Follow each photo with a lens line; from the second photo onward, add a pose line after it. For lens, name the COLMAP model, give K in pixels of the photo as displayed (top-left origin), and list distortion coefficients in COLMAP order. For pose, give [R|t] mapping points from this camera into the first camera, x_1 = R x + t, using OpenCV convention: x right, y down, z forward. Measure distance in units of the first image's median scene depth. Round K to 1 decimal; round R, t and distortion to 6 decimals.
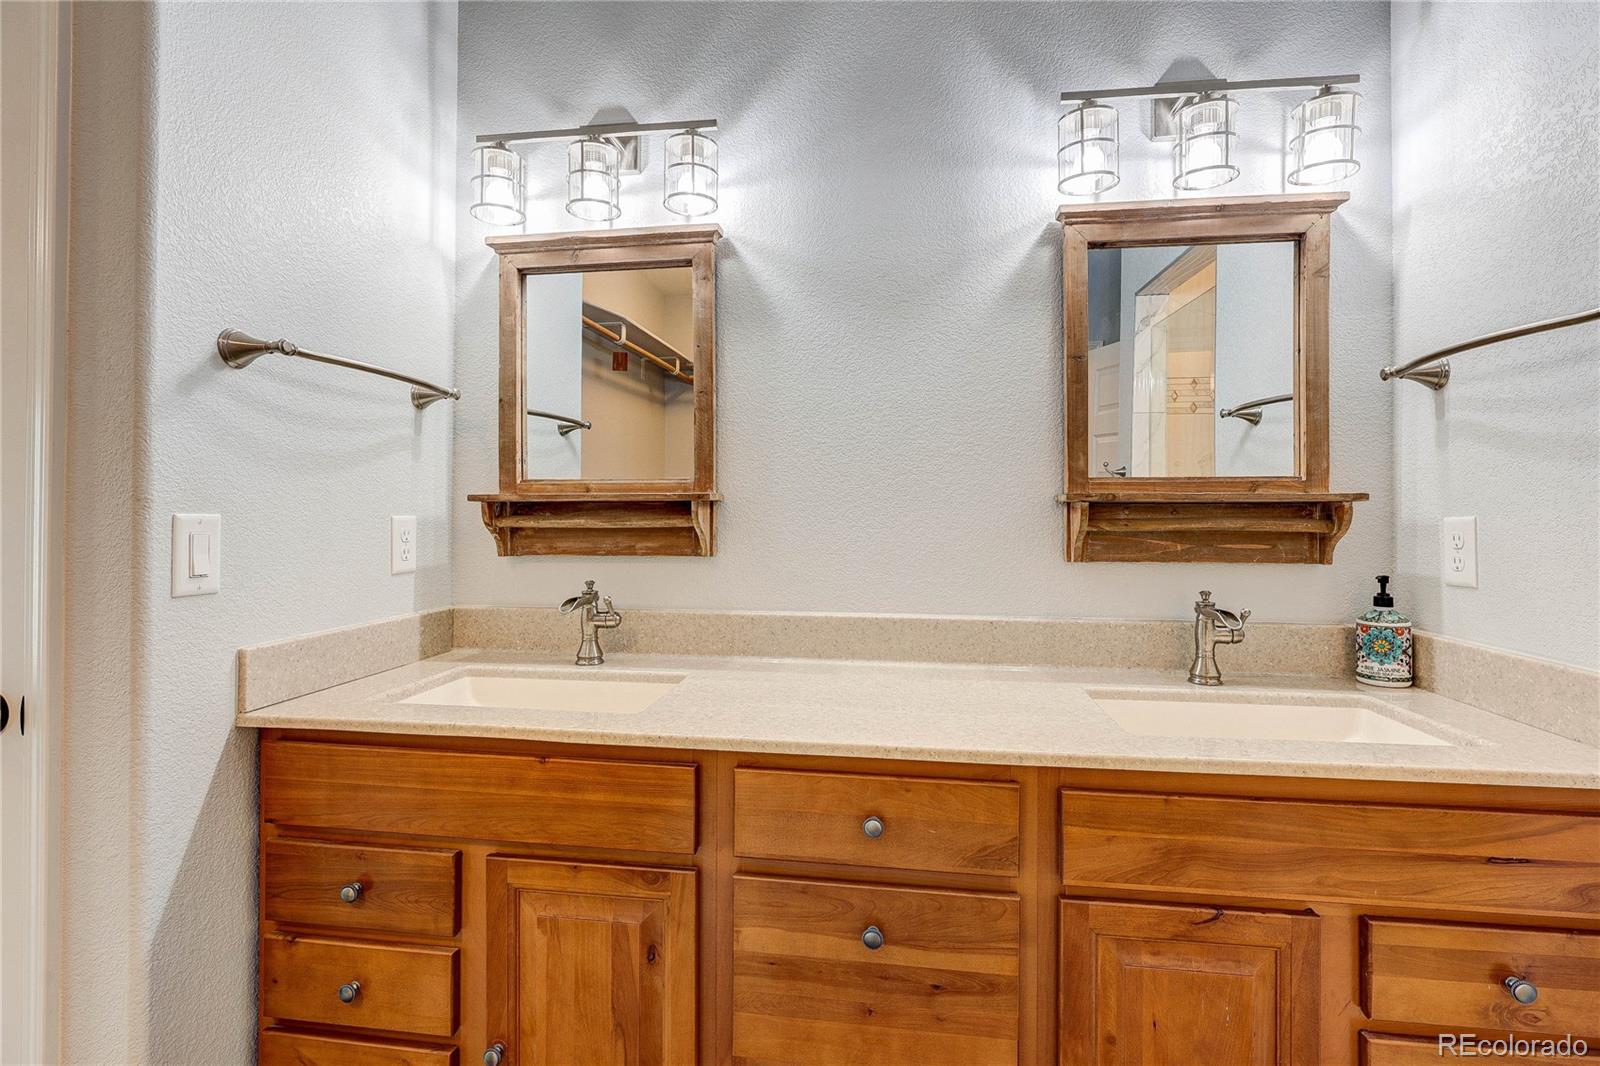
lens RADIAL K [[741.7, 0, 798.8], [0, 741.7, 520.7], [0, 0, 1]] dist [-0.002557, -0.000213]
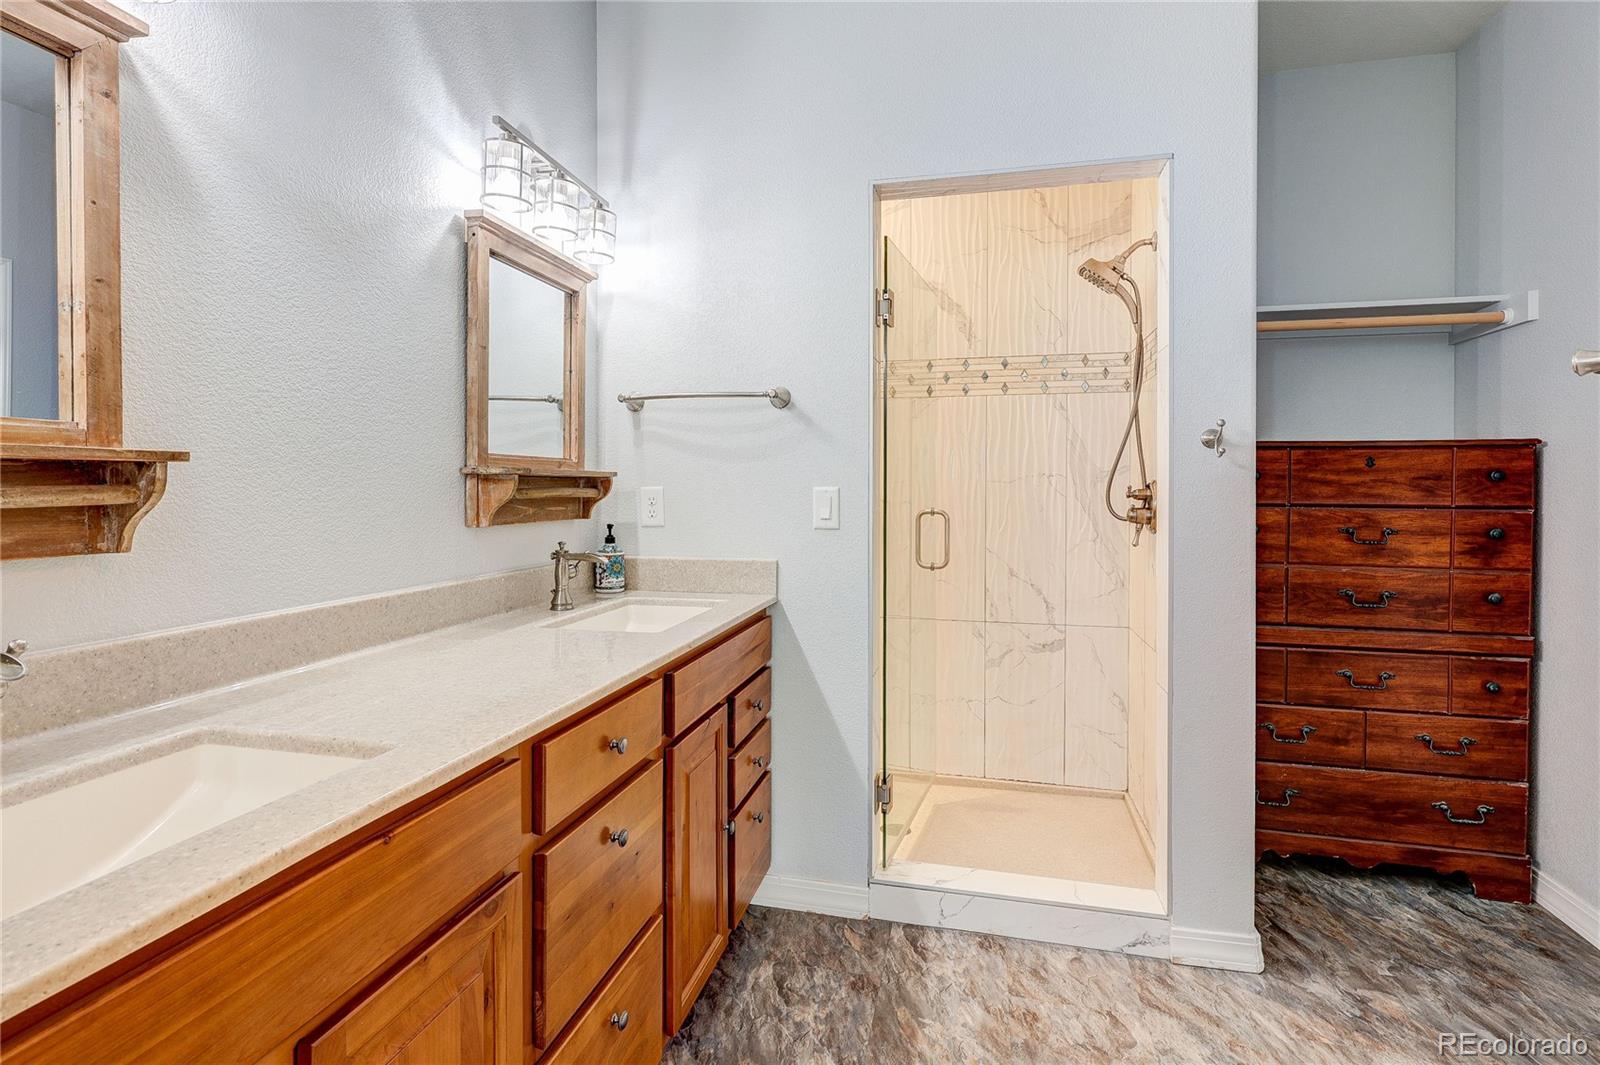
lens RADIAL K [[755.6, 0, 800.6], [0, 755.6, 501.5], [0, 0, 1]] dist [0.000632, 0.000030]
pose [[0.108963, -0.020813, 0.993828, -0.738935], [0.005151, 0.999779, 0.020373, -0.004328], [-0.994032, 0.002899, 0.109046, 0.396324]]
